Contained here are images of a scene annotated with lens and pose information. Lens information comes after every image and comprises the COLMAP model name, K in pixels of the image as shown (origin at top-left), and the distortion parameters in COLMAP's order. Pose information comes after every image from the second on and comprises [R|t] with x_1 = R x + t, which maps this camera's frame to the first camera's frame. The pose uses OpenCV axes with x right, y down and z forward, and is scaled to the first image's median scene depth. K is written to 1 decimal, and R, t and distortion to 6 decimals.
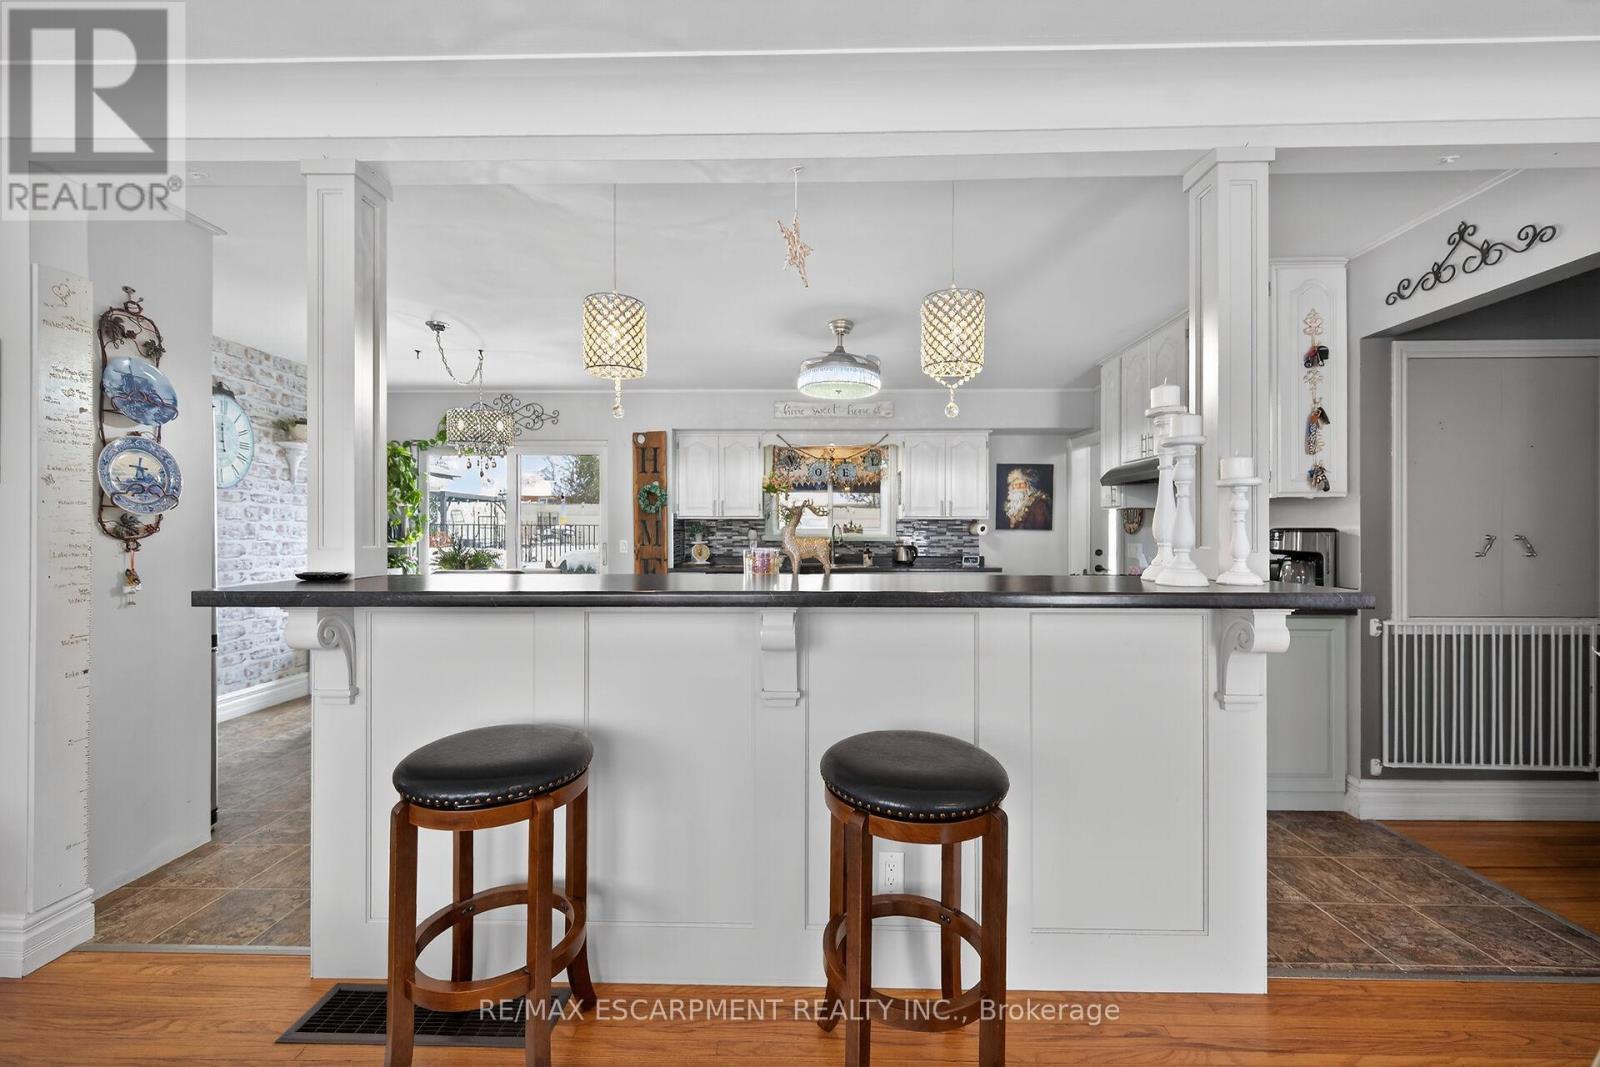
lens RADIAL K [[630.2, 0, 800.0], [0, 630.2, 529.4], [0, 0, 1]] dist [0.001905, -0.001038]
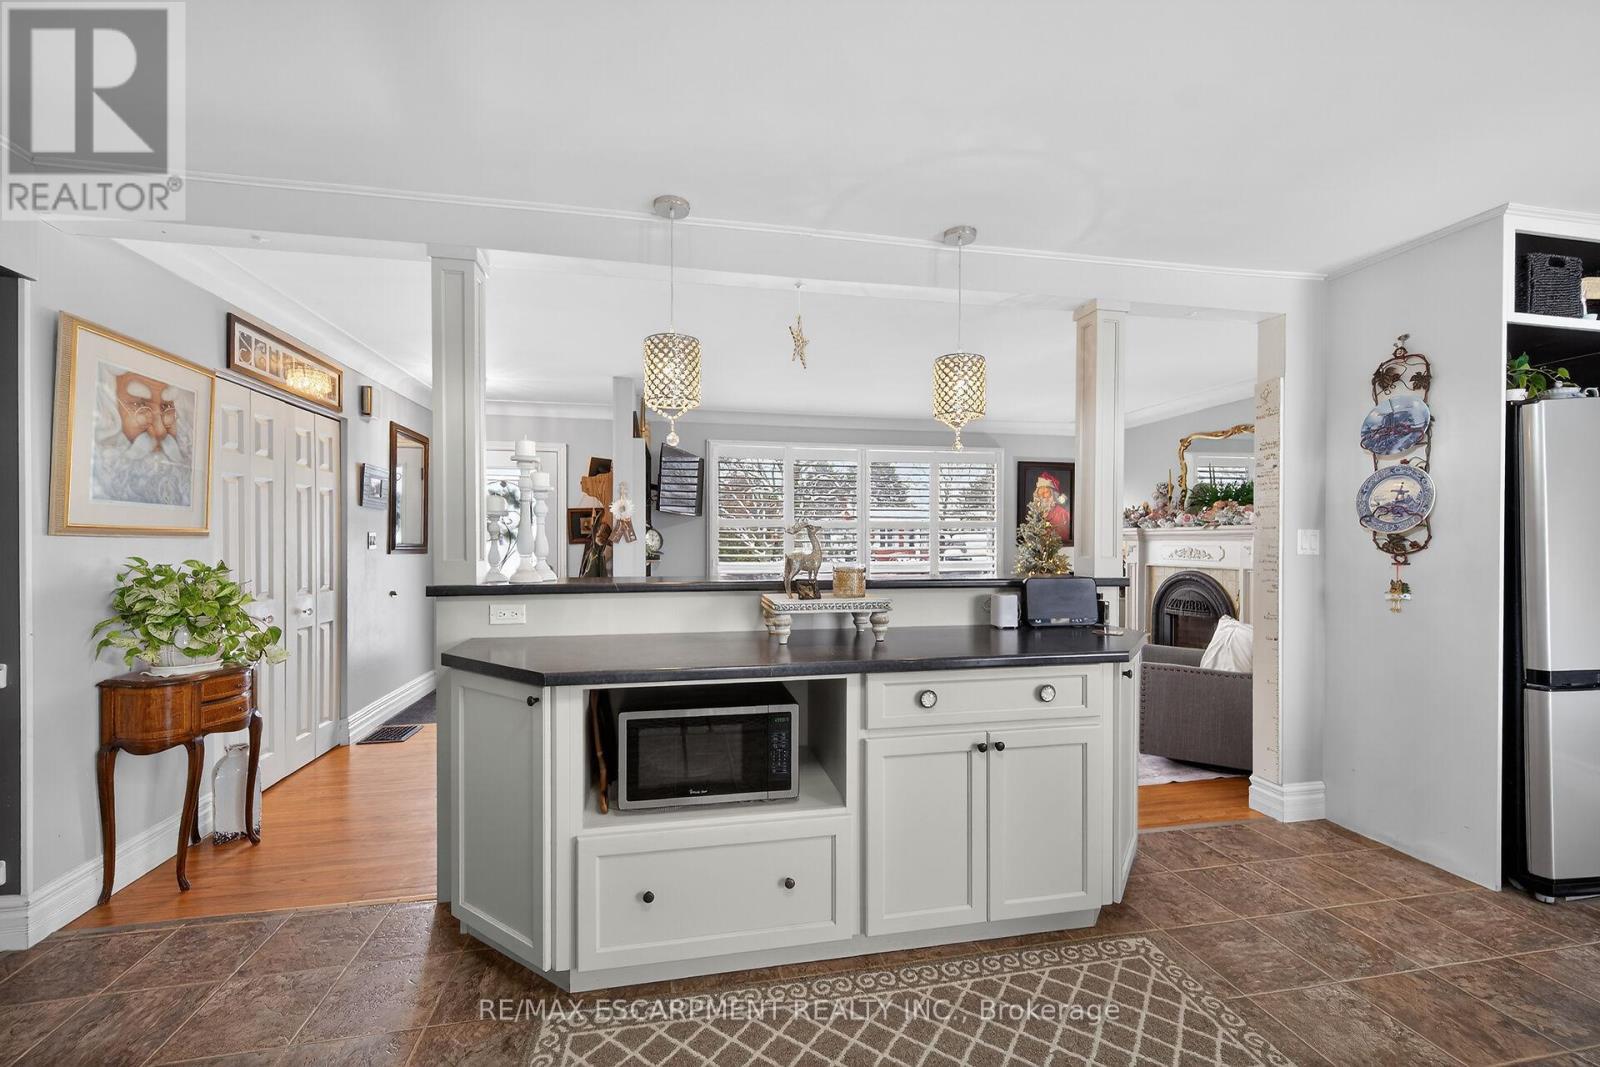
lens RADIAL K [[630.2, 0, 785.4], [0, 630.2, 545.9], [0, 0, 1]] dist [0.001905, -0.001038]
pose [[-0.979265, 0.001538, -0.202578, 0.111037], [0.000094, 0.999975, 0.007137, -0.003115], [0.202584, 0.006970, -0.979240, 0.776013]]
